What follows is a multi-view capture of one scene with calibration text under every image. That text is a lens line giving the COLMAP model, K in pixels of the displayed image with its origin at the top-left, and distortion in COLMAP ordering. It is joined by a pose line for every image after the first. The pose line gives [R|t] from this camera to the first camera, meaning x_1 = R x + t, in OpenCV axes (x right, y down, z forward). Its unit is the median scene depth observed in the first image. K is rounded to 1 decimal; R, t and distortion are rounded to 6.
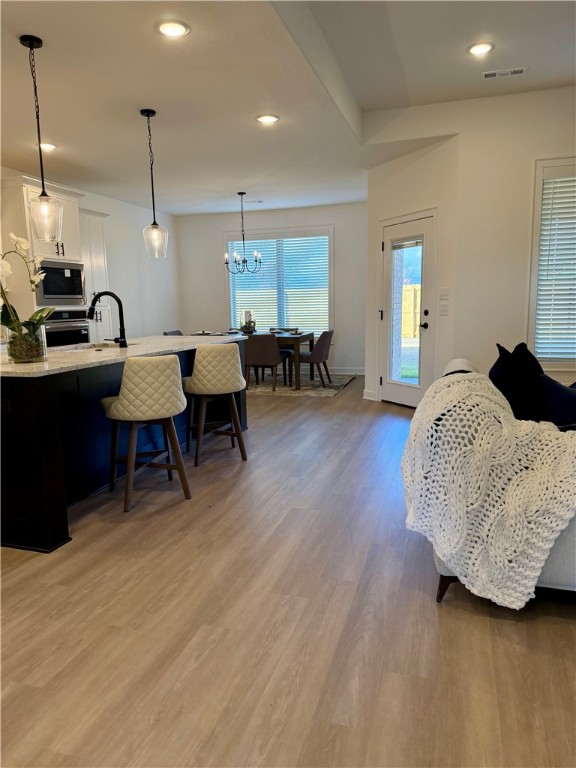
lens RADIAL K [[537.5, 0, 285.4], [0, 537.5, 389.3], [0, 0, 1]] dist [0.059675, -0.073138]
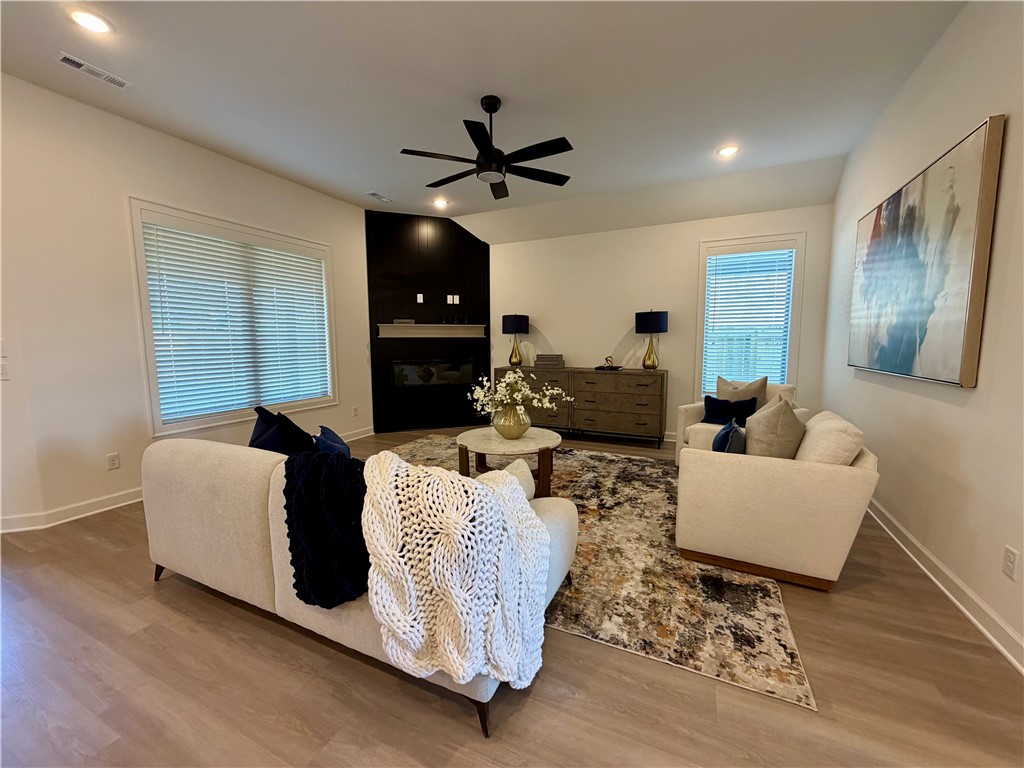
lens RADIAL K [[406.9, 0, 510.1], [0, 406.9, 383.5], [0, 0, 1]] dist [-0.012681, 0.006800]
pose [[0.143123, -0.084882, 0.986058, -0.169807], [0.161024, 0.985037, 0.061422, -0.102083], [-0.976518, 0.149988, 0.154649, 0.514553]]
